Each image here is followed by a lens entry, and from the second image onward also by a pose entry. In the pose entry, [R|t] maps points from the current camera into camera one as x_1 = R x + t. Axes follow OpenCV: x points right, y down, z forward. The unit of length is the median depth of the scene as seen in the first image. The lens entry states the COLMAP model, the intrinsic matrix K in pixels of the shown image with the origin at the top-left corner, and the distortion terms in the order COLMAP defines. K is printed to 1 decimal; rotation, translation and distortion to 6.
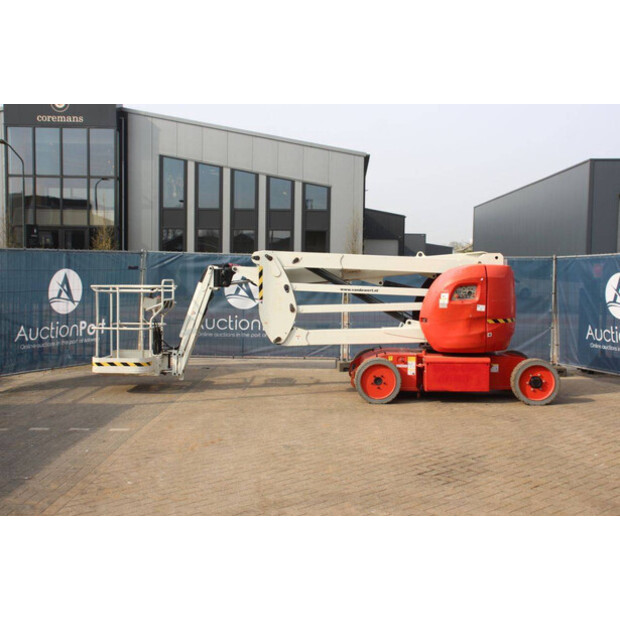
lens RADIAL K [[772.2, 0, 310.0], [0, 772.2, 310.0], [0, 0, 1]] dist [0.020487, 0.059045]
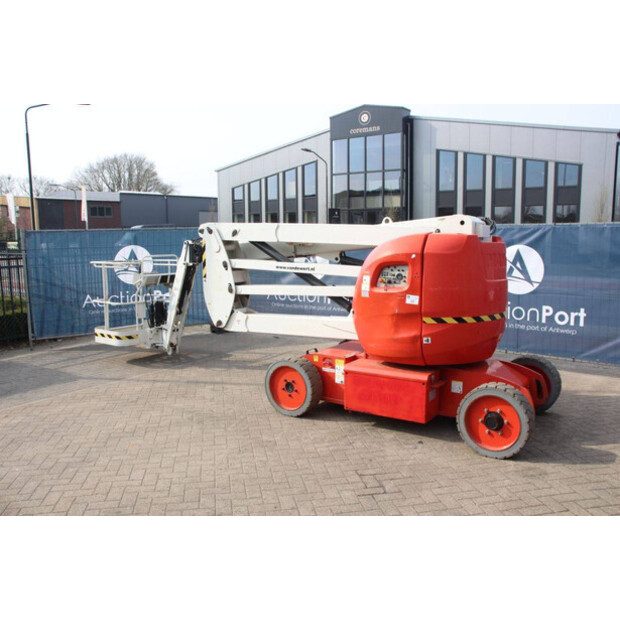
lens RADIAL K [[534.2, 0, 310.0], [0, 534.2, 310.0], [0, 0, 1]] dist [-0.163448, 0.168440]
pose [[0.840546, 0.056242, -0.538813, 0.328082], [-0.012719, 0.996371, 0.084161, -0.025806], [0.541591, -0.063888, 0.838211, 0.477102]]
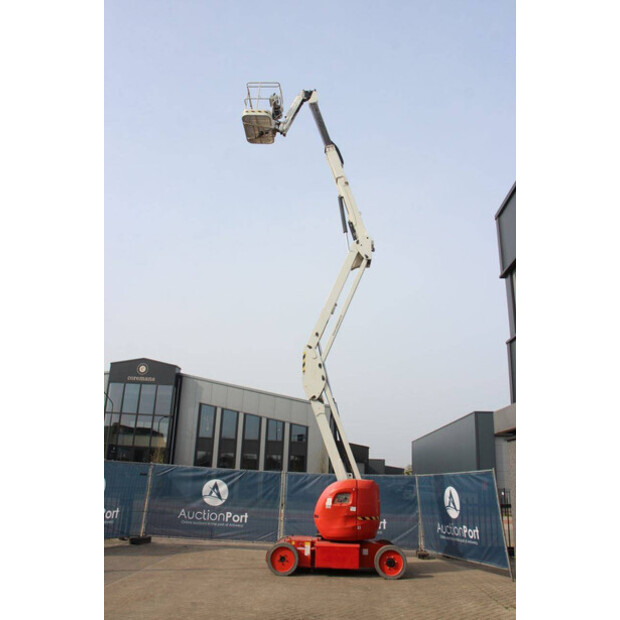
lens RADIAL K [[508.8, 0, 310.0], [0, 508.8, 310.0], [0, 0, 1]] dist [-0.175136, 0.162282]
pose [[0.999642, 0.022283, -0.014782, 0.119966], [-0.026205, 0.926371, -0.375700, 0.002940], [0.005322, 0.375953, 0.926623, -0.028938]]
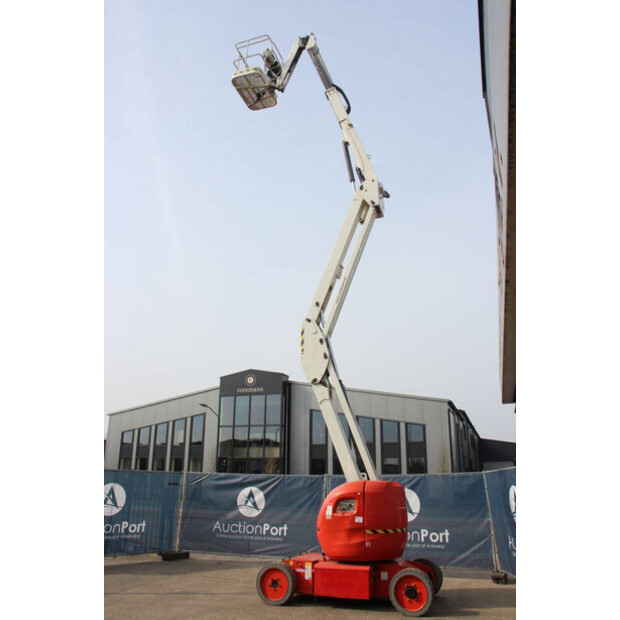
lens RADIAL K [[508.8, 0, 310.0], [0, 508.8, 310.0], [0, 0, 1]] dist [-0.175136, 0.162282]
pose [[0.952894, -0.103823, -0.284979, 0.328574], [-0.013642, 0.923966, -0.382232, -0.006797], [0.302995, 0.368115, 0.879025, 0.183940]]
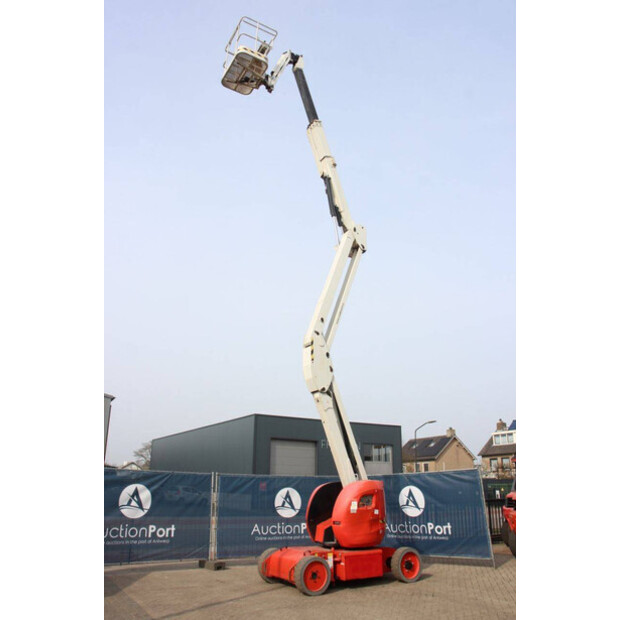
lens RADIAL K [[508.8, 0, 310.0], [0, 508.8, 310.0], [0, 0, 1]] dist [-0.175136, 0.162282]
pose [[0.843525, 0.174085, 0.508095, -0.331790], [0.033808, 0.926928, -0.373714, -0.008760], [-0.536025, 0.332415, 0.776001, 0.208583]]
